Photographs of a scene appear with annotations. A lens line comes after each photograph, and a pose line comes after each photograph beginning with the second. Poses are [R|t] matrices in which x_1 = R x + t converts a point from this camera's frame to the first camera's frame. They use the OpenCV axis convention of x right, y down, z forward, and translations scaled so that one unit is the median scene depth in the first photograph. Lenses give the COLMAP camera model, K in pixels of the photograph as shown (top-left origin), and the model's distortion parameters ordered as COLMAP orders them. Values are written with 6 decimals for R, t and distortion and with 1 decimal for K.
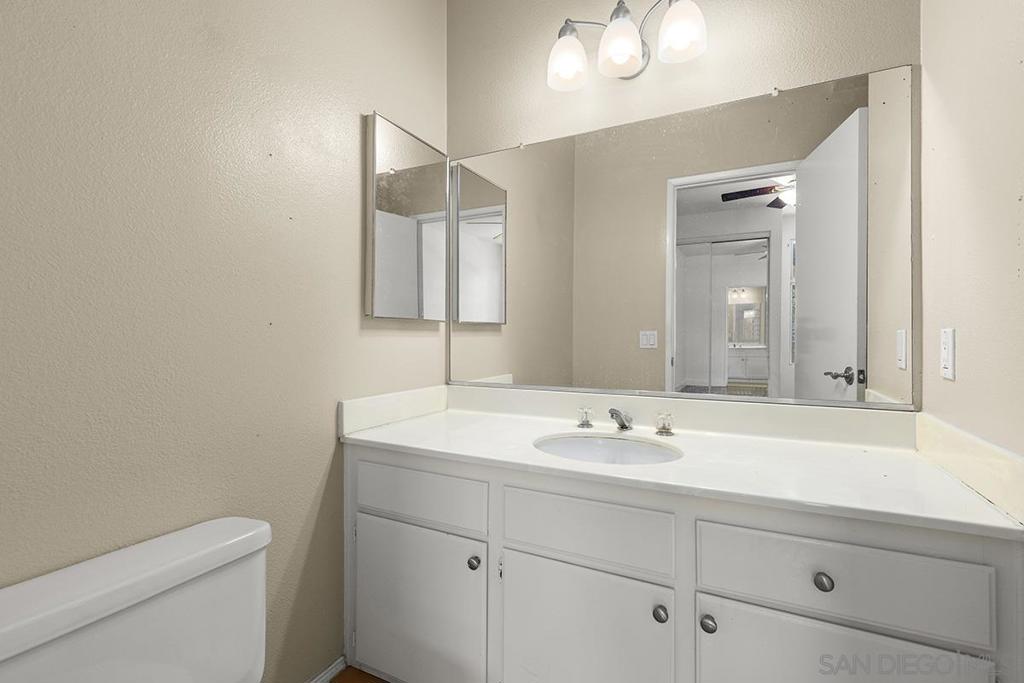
lens RADIAL K [[461.2, 0, 517.5], [0, 461.2, 337.1], [0, 0, 1]] dist [0.004773, 0.000341]
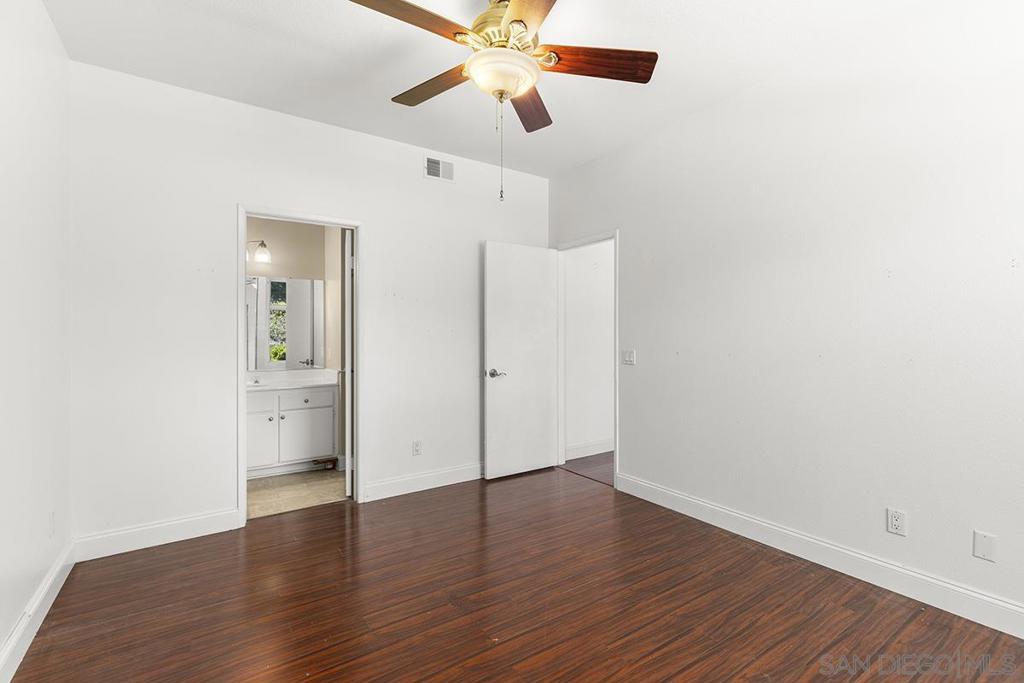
lens RADIAL K [[461.2, 0, 517.5], [0, 461.2, 337.1], [0, 0, 1]] dist [0.004773, 0.000341]
pose [[0.479541, 0.002503, 0.877516, -1.875281], [-0.002011, 0.999996, -0.001754, -0.111876], [-0.877517, -0.000923, 0.479544, -2.423237]]
